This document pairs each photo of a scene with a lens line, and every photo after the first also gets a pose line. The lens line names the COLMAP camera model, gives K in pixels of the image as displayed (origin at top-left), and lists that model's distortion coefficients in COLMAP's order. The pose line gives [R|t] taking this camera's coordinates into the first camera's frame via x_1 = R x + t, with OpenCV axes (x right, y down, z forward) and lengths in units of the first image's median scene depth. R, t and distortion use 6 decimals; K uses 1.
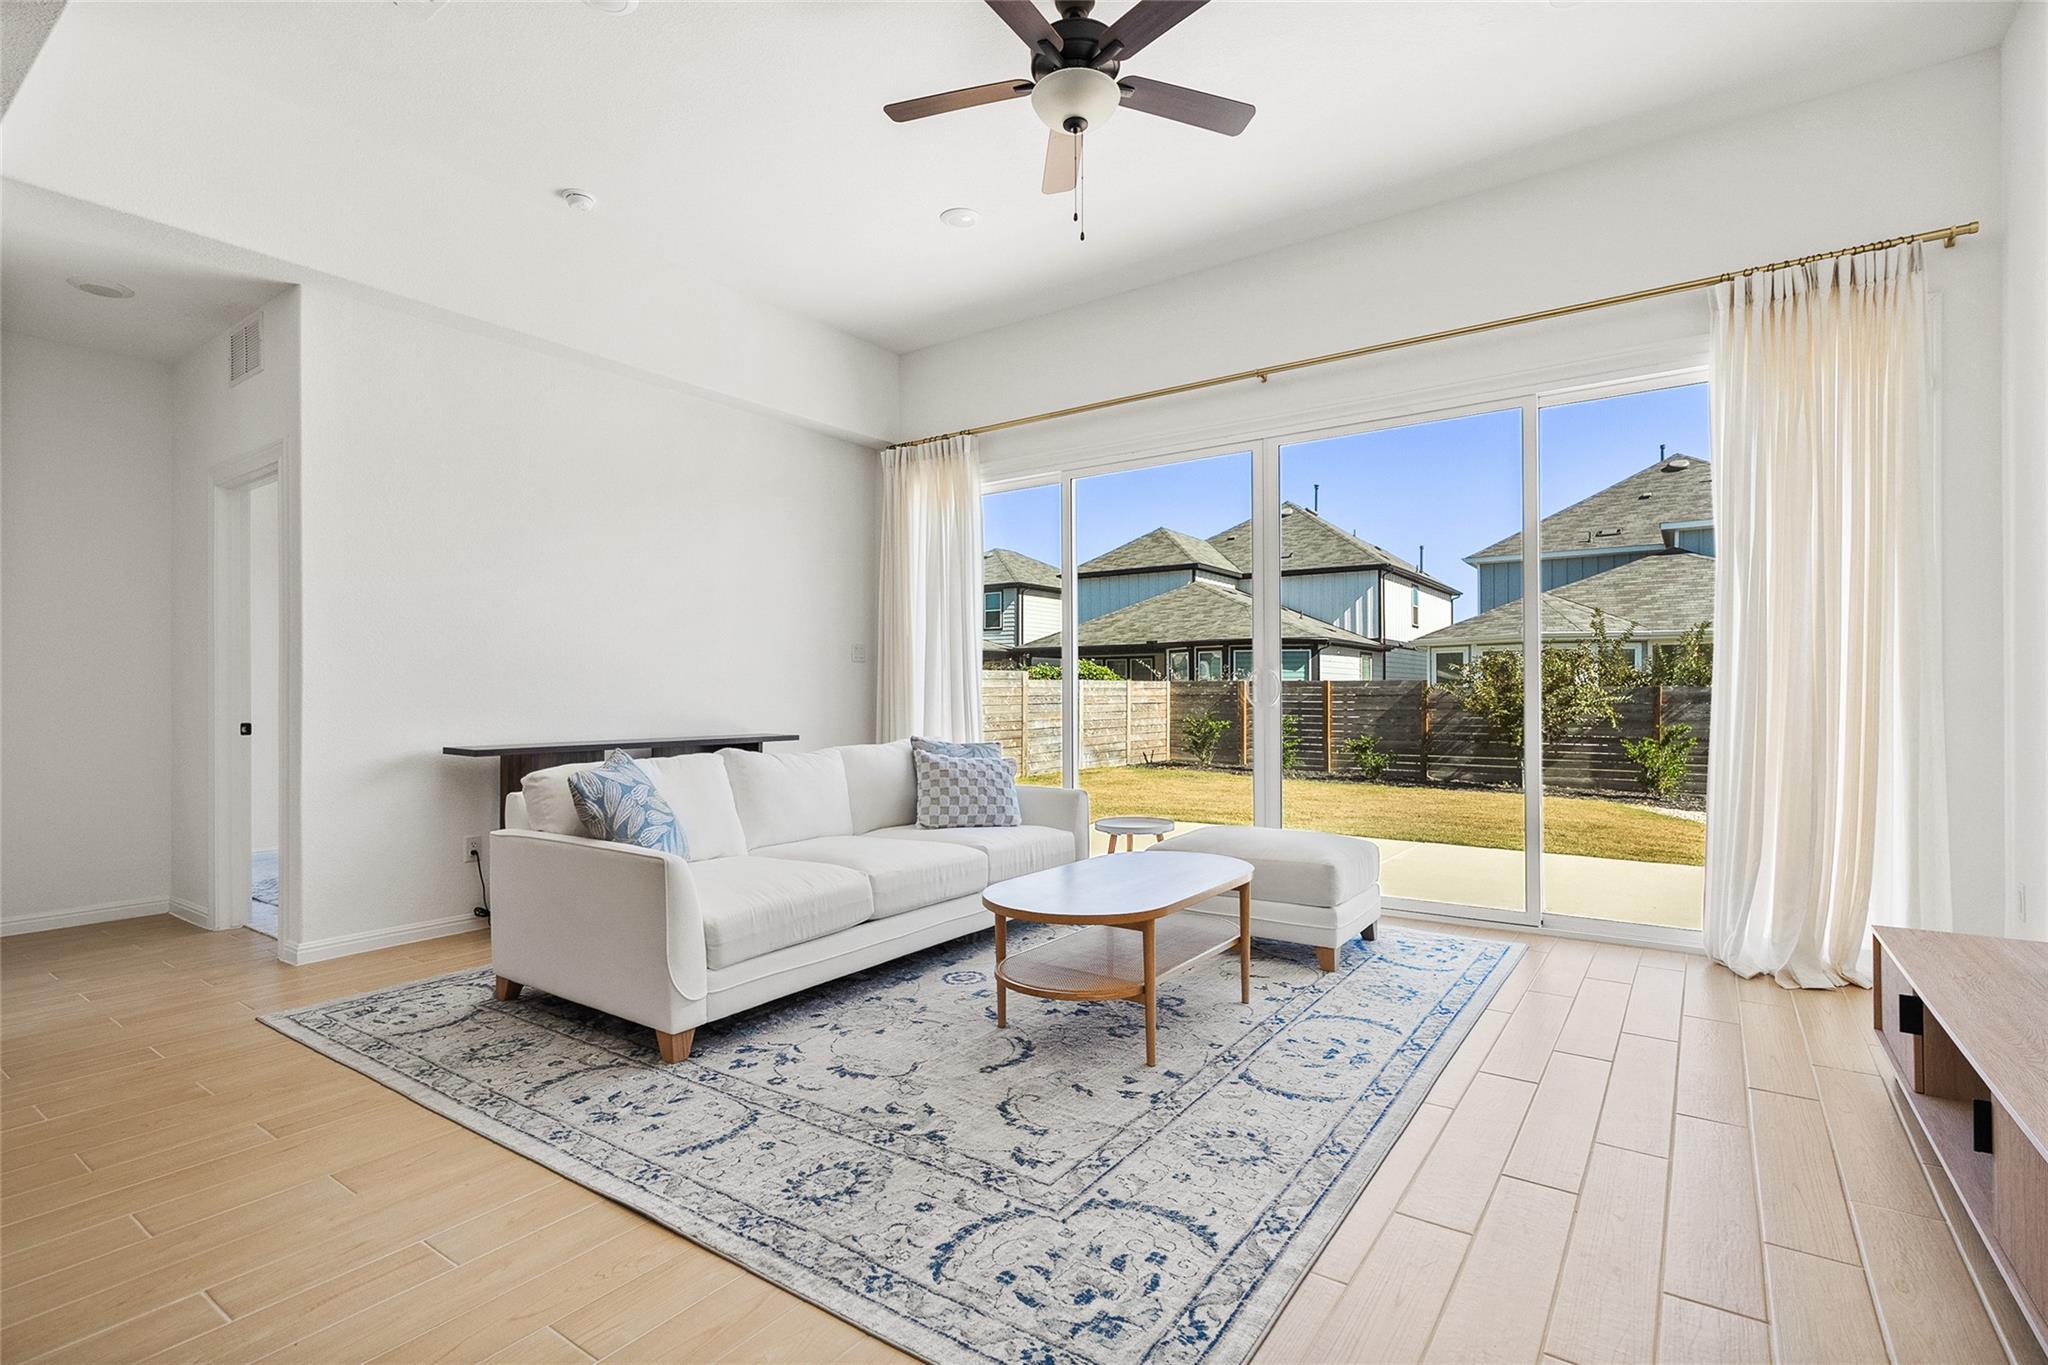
lens RADIAL K [[955.5, 0, 1018.2], [0, 955.5, 694.6], [0, 0, 1]] dist [-0.000894, -0.000024]
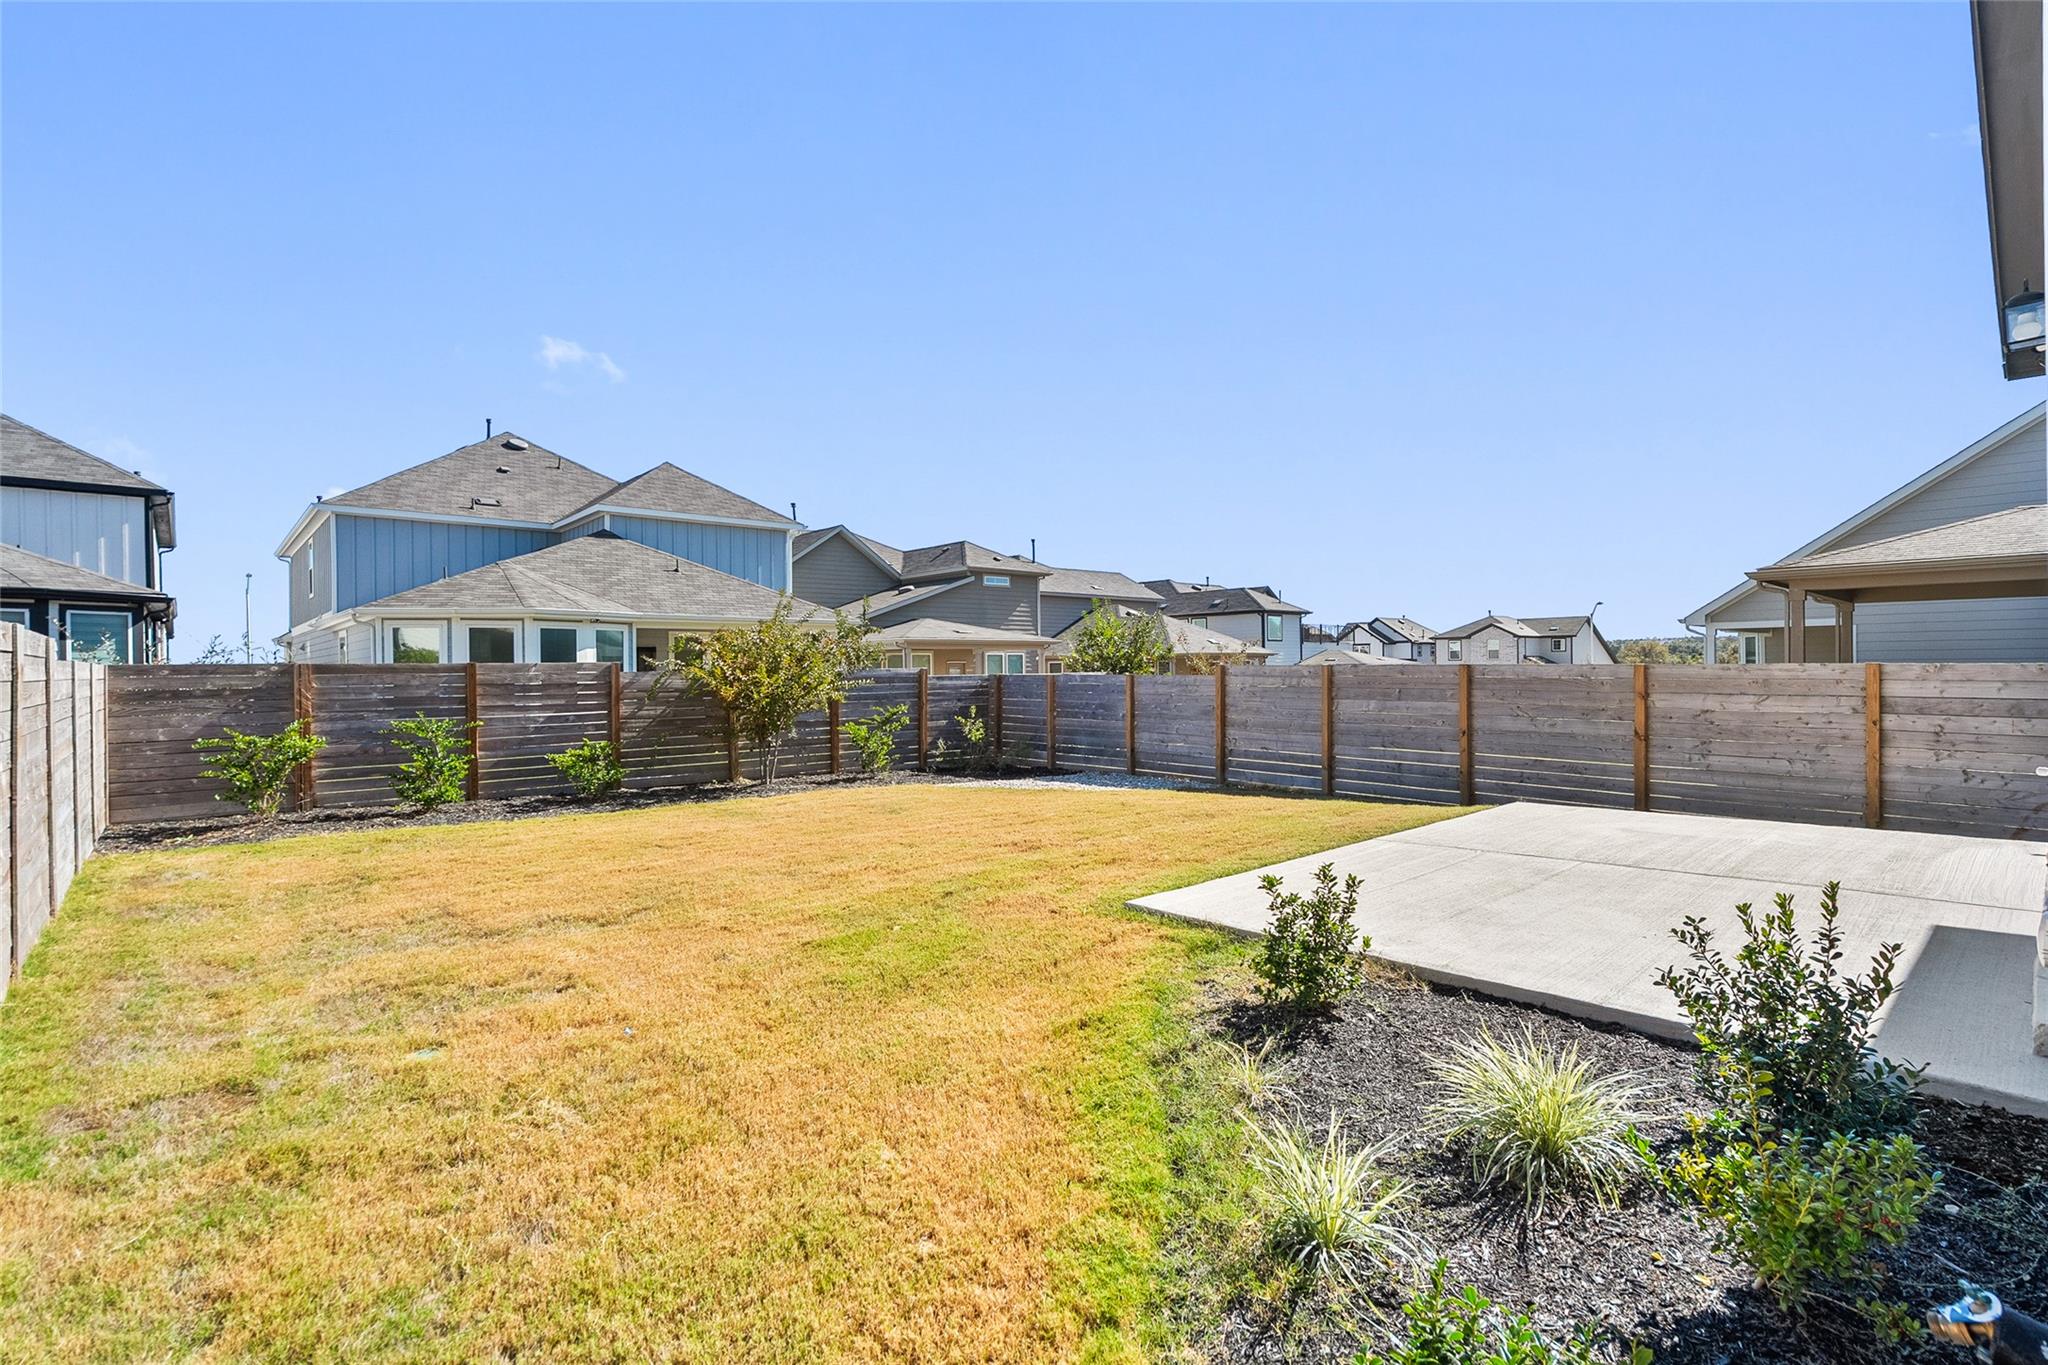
lens RADIAL K [[939.8, 0, 1018.7], [0, 939.8, 682.2], [0, 0, 1]] dist [0.000549, 0.000420]
pose [[0.223548, -0.018132, 0.974524, -0.276030], [0.014955, 0.999773, 0.015171, -0.007181], [-0.974578, 0.011183, 0.223768, 0.582406]]
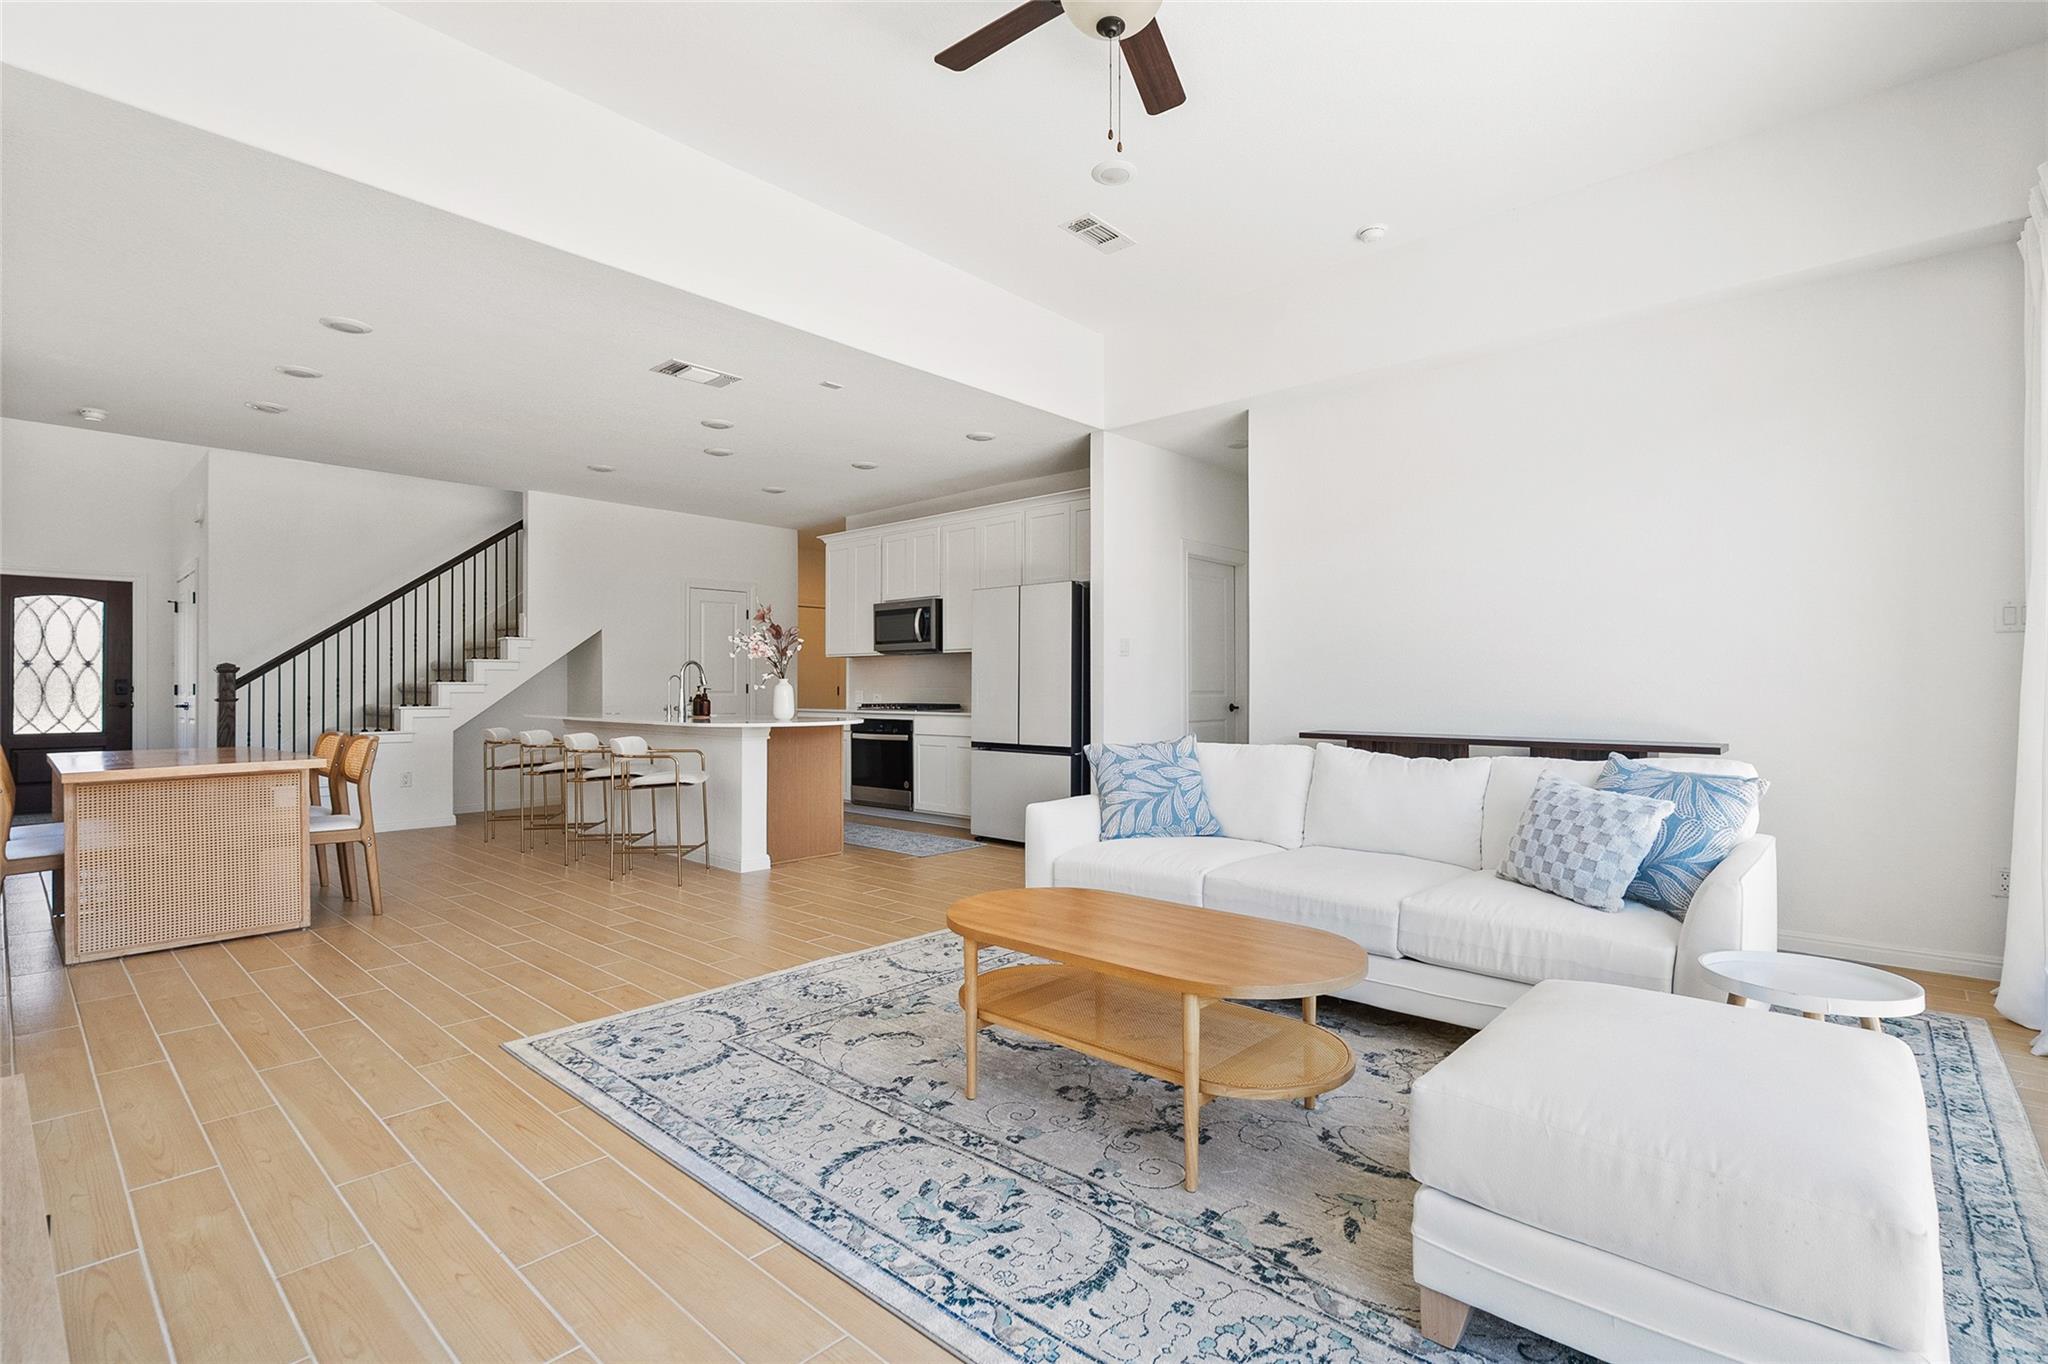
lens RADIAL K [[955.5, 0, 1018.2], [0, 955.5, 694.1], [0, 0, 1]] dist [-0.000894, -0.000024]
pose [[-0.120807, 0.010377, -0.992622, 0.185432], [-0.001152, 0.999943, 0.010593, -0.000686], [0.992675, 0.002423, -0.120788, 0.208068]]
